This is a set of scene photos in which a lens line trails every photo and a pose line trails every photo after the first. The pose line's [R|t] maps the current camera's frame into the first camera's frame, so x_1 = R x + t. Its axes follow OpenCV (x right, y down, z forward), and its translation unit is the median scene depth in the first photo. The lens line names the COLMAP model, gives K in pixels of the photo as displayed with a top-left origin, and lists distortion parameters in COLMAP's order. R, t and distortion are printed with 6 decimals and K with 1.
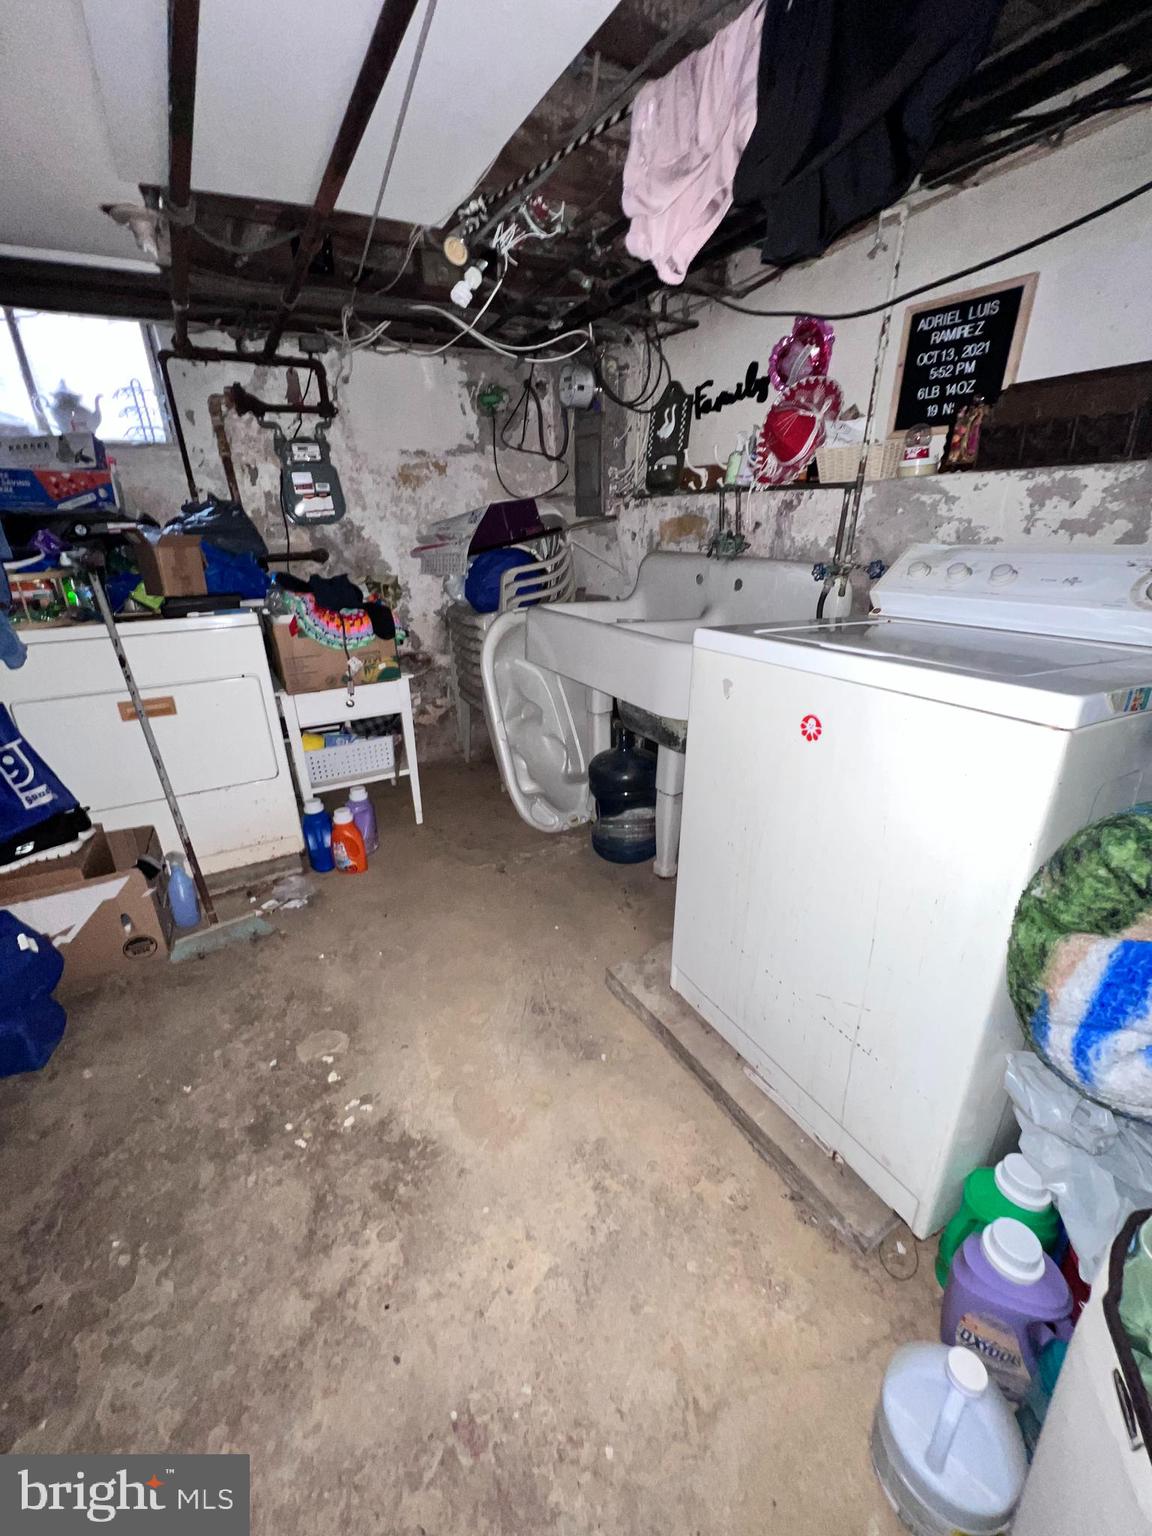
lens RADIAL K [[616.6, 0, 576.0], [0, 616.6, 768.0], [0, 0, 1]] dist [-0.001629, 0.000122]
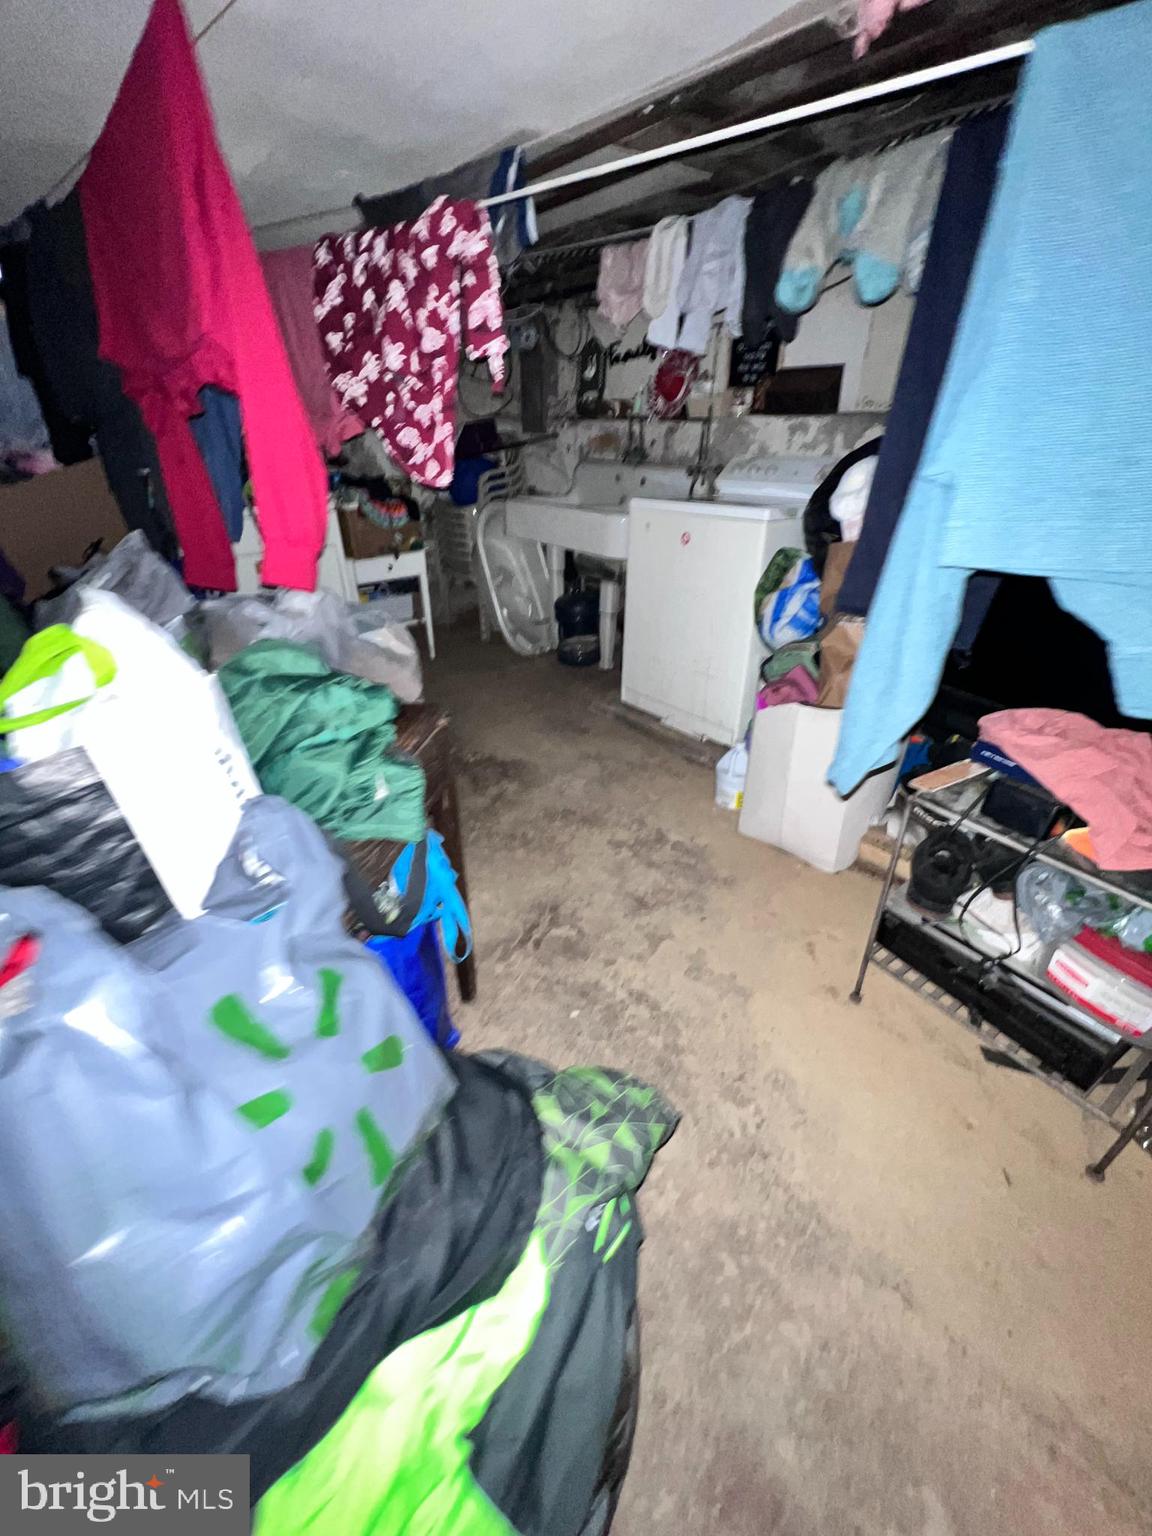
lens RADIAL K [[619.6, 0, 576.0], [0, 619.6, 768.0], [0, 0, 1]] dist [0.000373, 0.000035]
pose [[0.984041, -0.075970, 0.160908, -0.217125], [0.055858, 0.990453, 0.126028, 0.220519], [-0.168946, -0.115029, 0.978890, -0.612820]]
